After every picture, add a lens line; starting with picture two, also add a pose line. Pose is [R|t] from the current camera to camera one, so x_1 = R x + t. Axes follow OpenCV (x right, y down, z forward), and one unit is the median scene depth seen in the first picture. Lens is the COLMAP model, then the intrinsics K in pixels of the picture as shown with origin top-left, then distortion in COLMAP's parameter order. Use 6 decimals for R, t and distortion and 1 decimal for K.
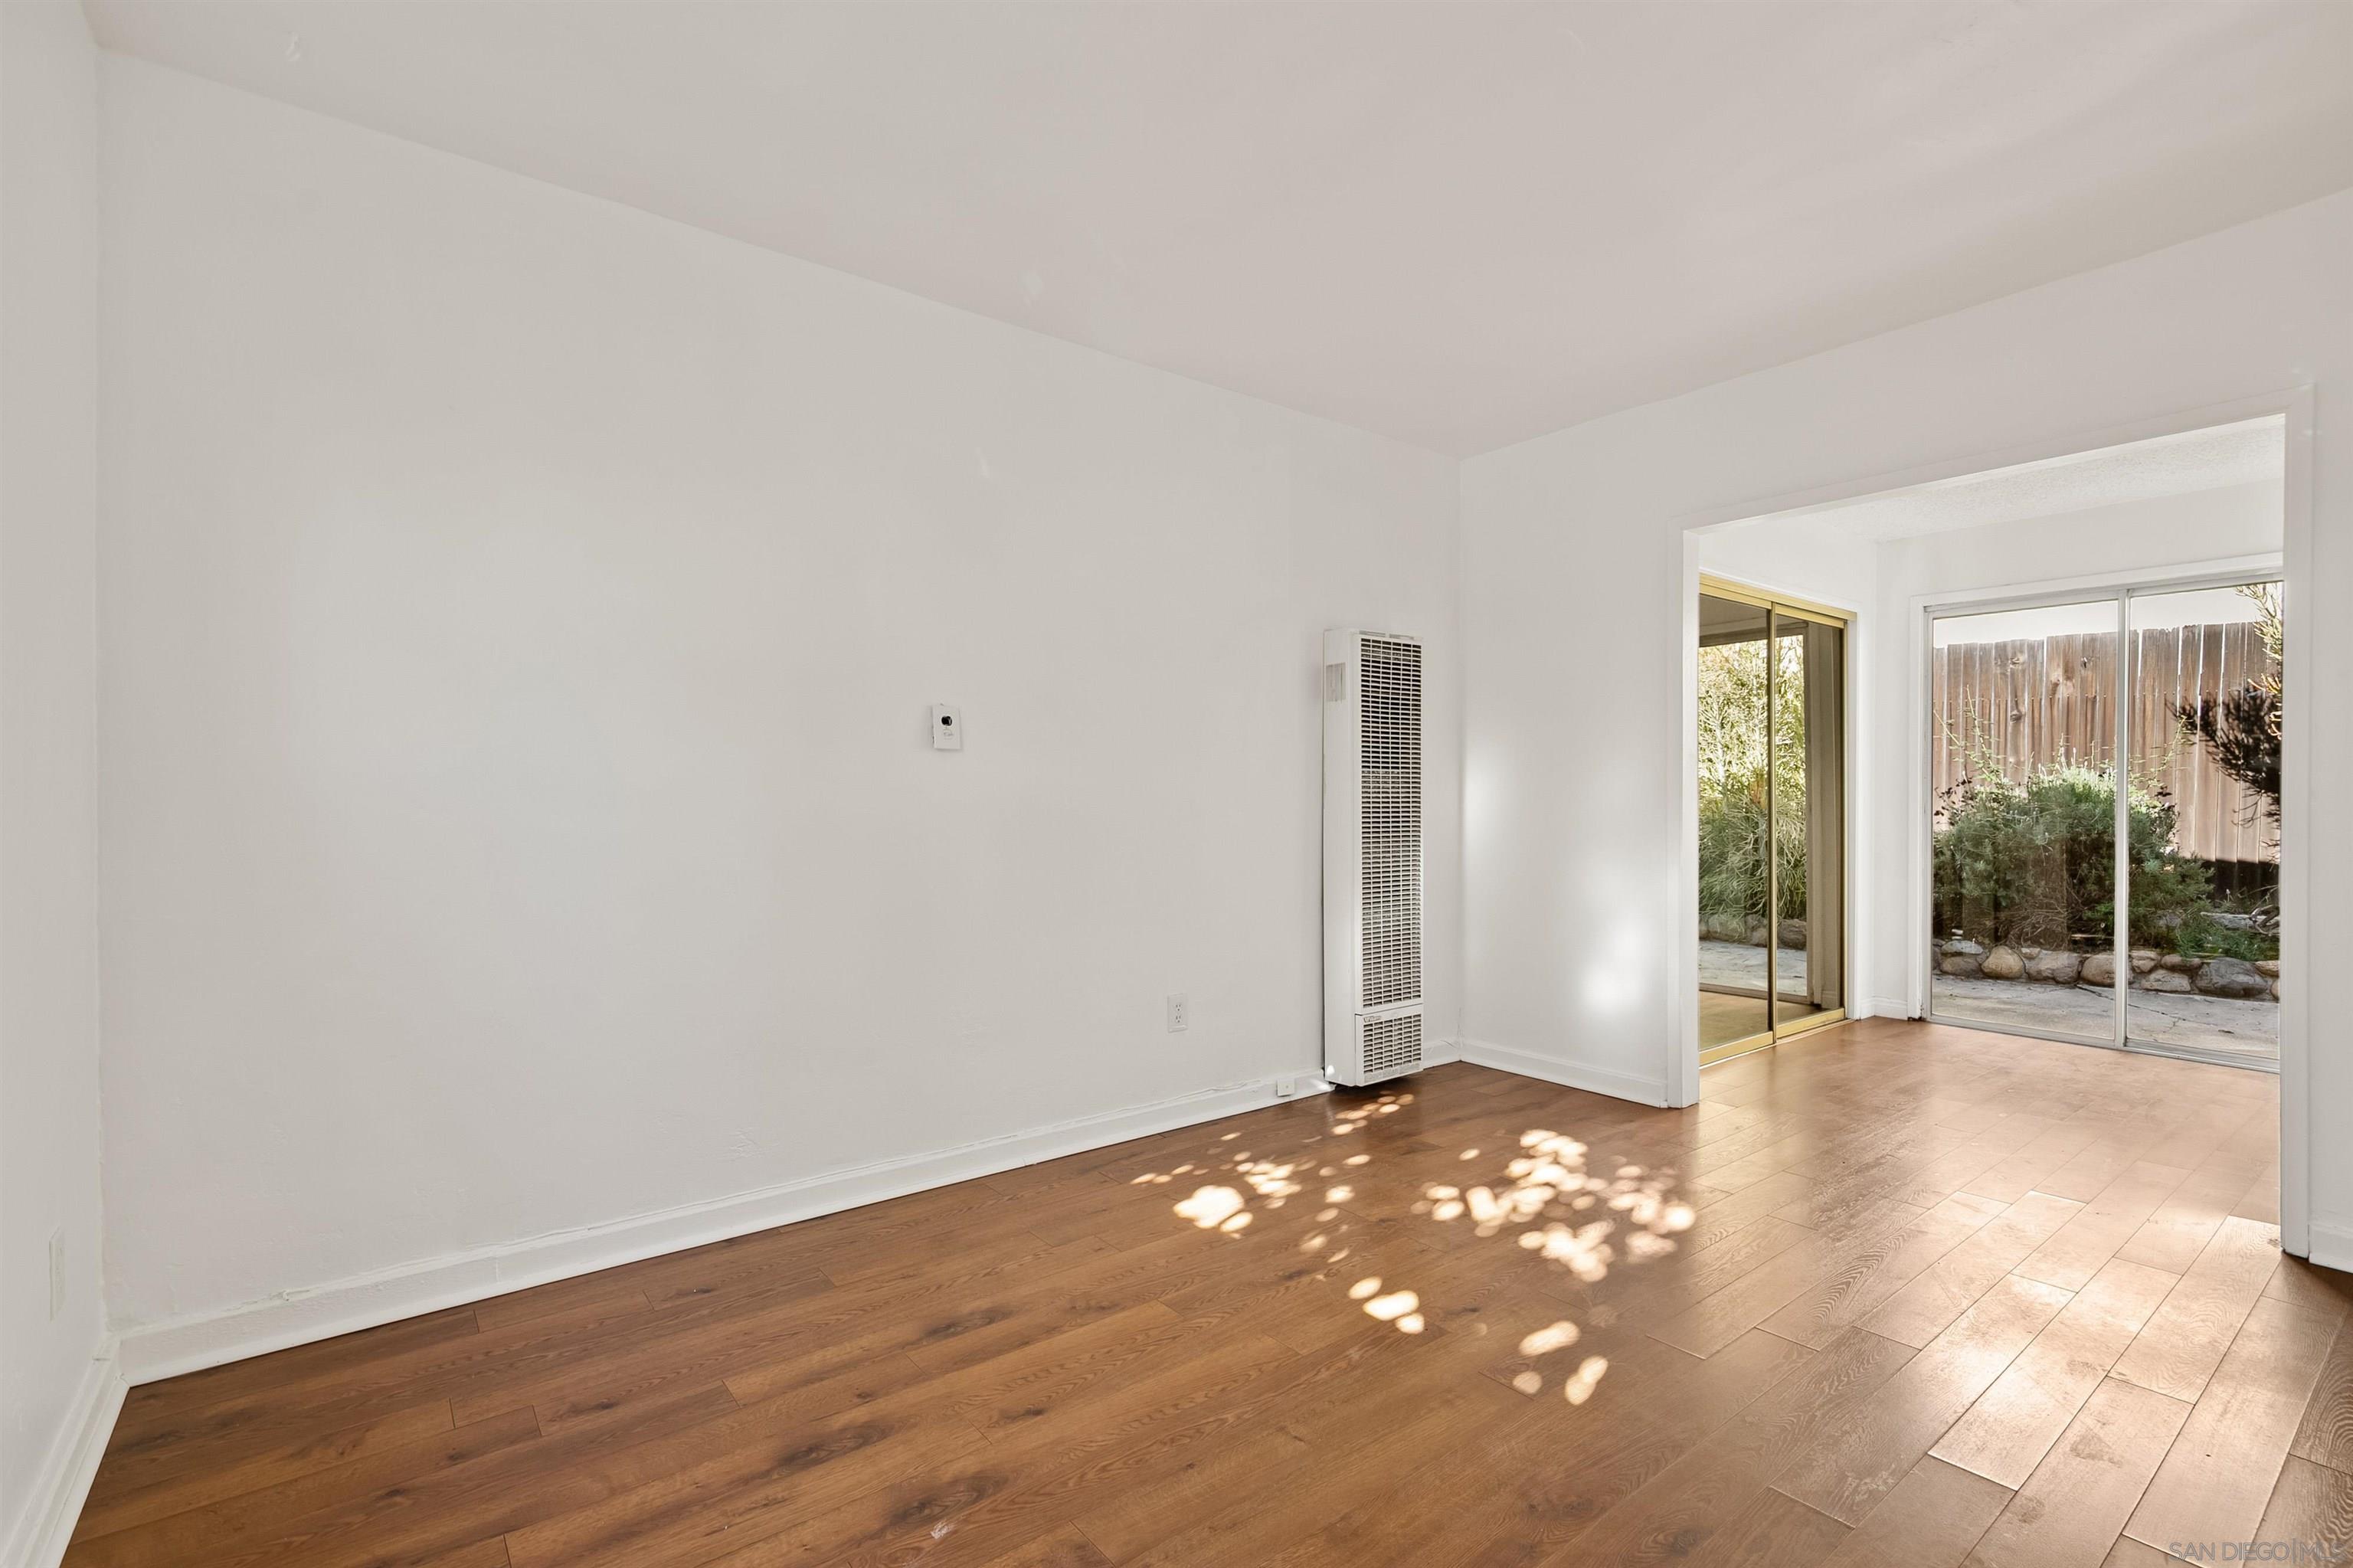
lens RADIAL K [[1075.5, 0, 1199.9], [0, 1075.5, 790.3], [0, 0, 1]] dist [0.001535, 0.000679]
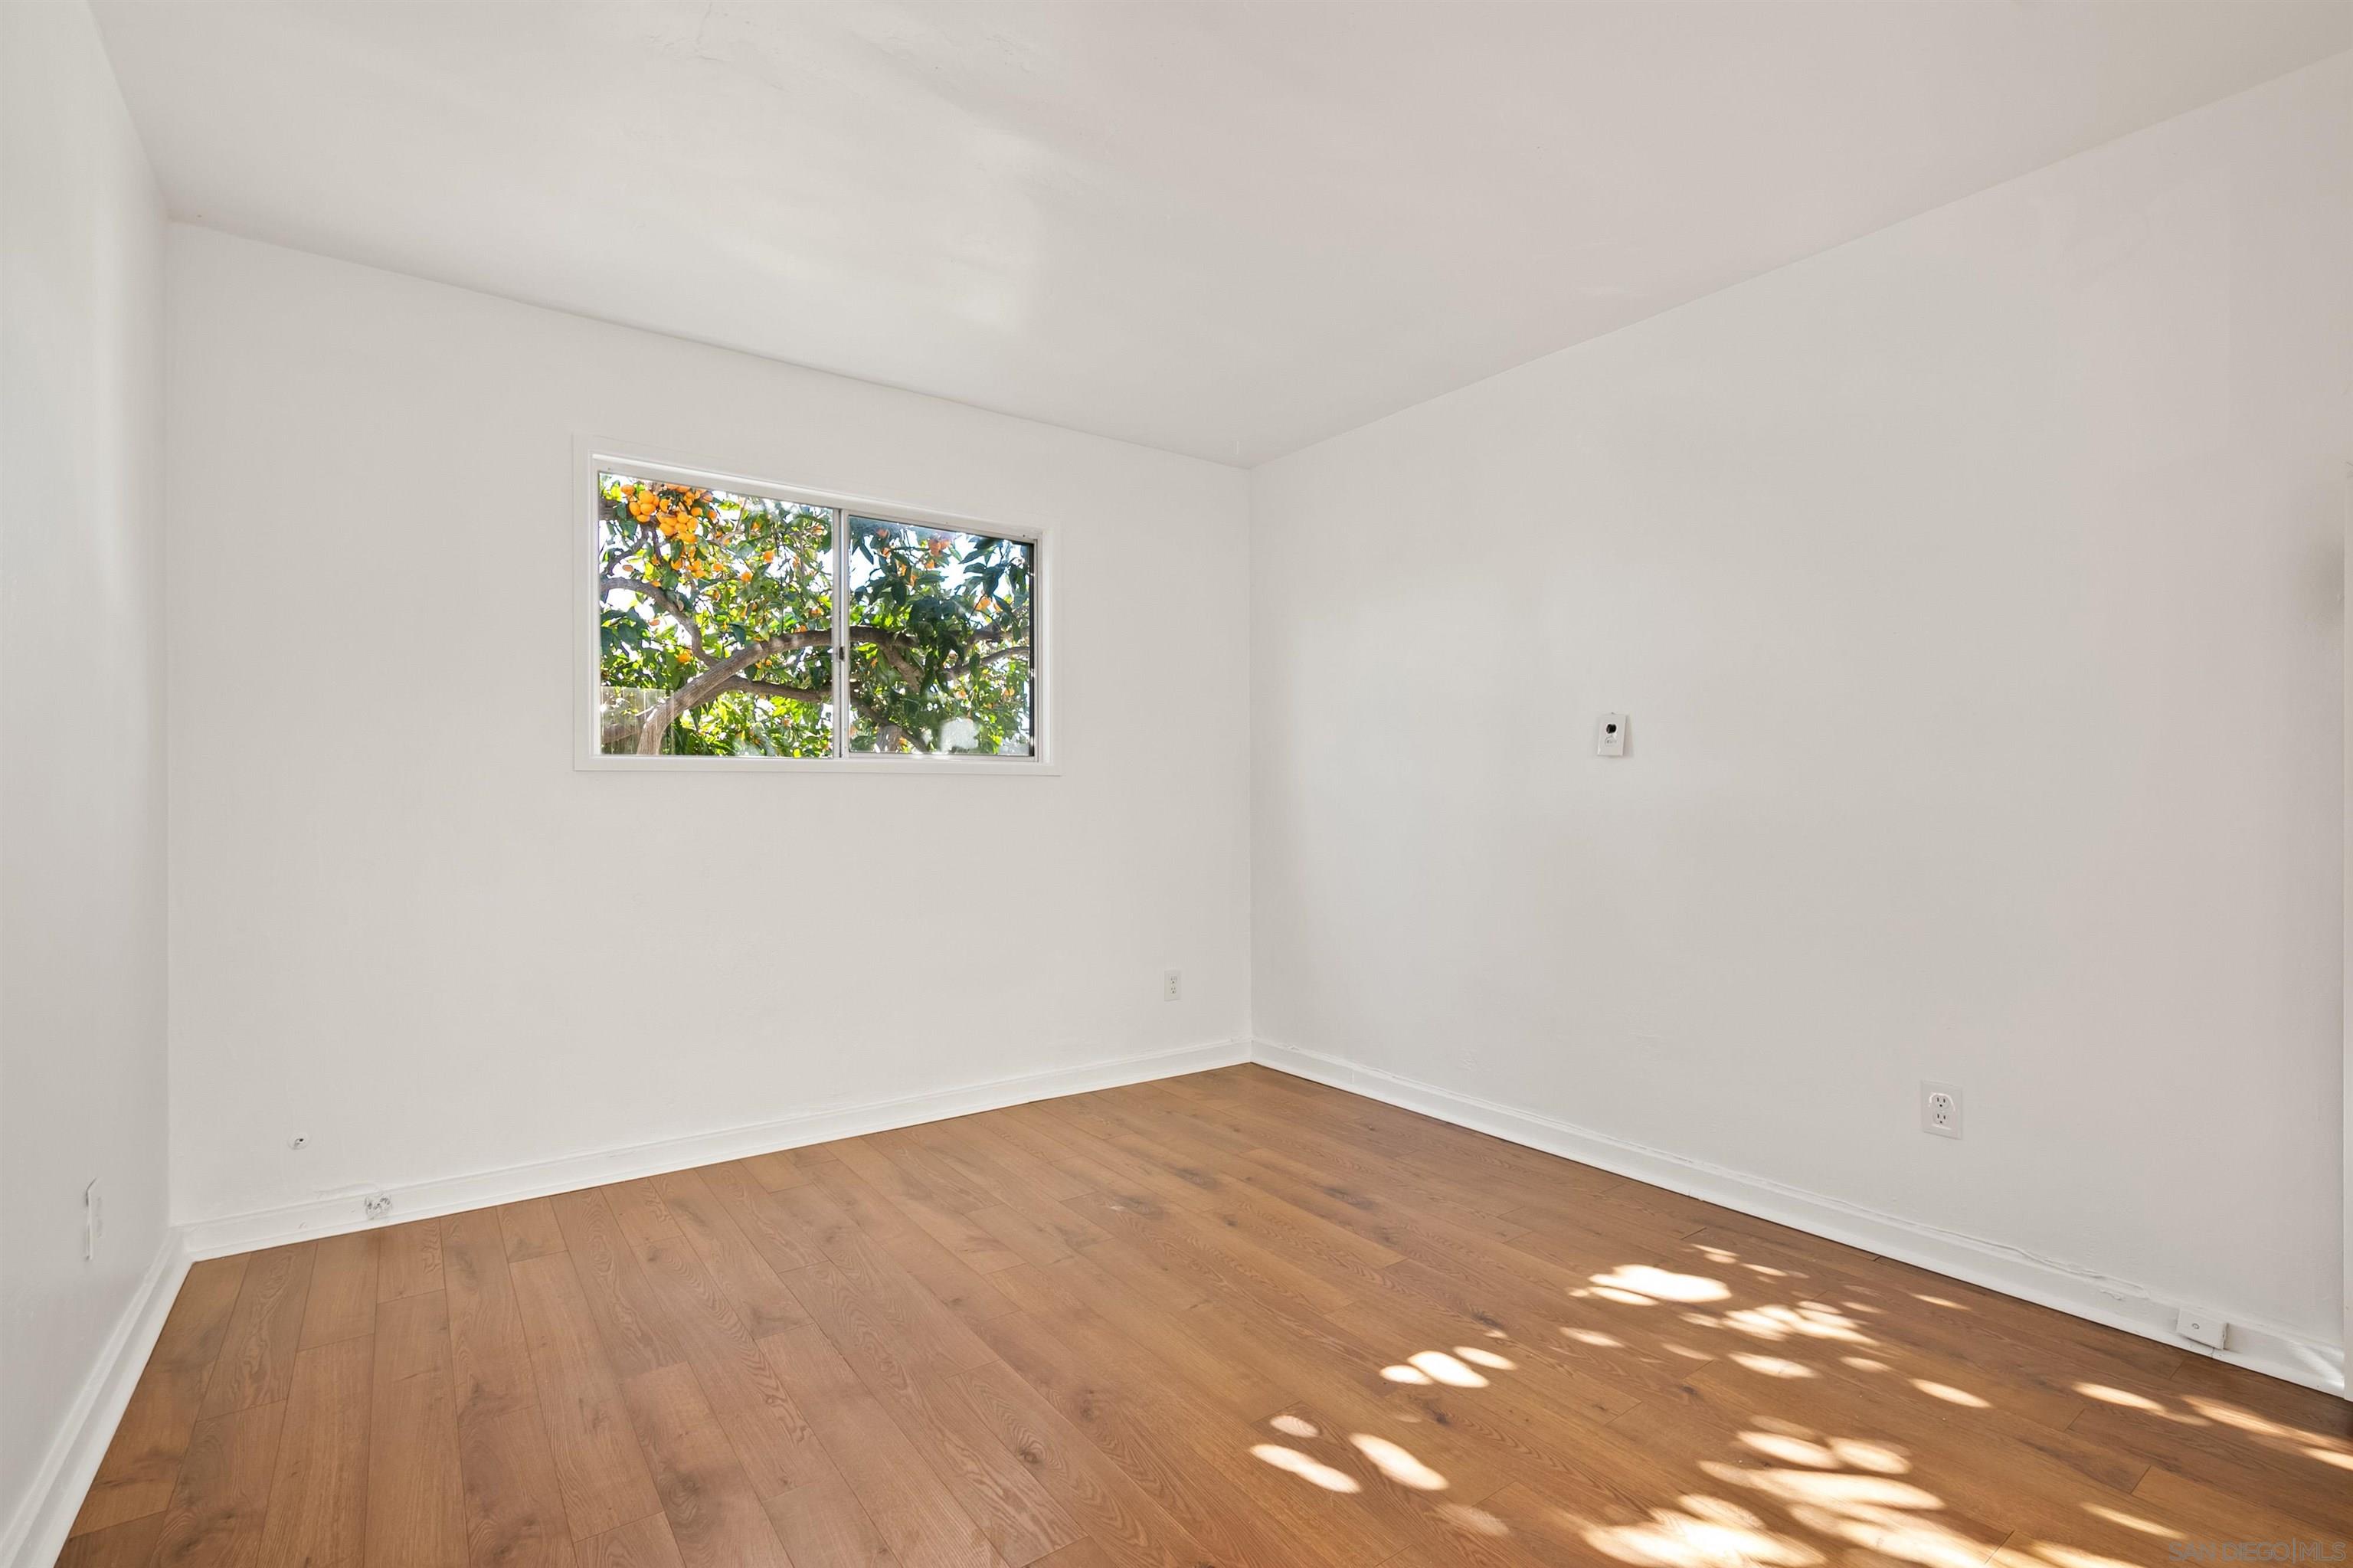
lens RADIAL K [[1075.5, 0, 1182.2], [0, 1075.5, 783.3], [0, 0, 1]] dist [0.001535, 0.000679]
pose [[-0.015273, -0.002606, -0.999880, 0.923250], [0.003712, 0.999990, -0.002663, -0.011471], [0.999876, -0.003752, -0.015264, 0.674349]]
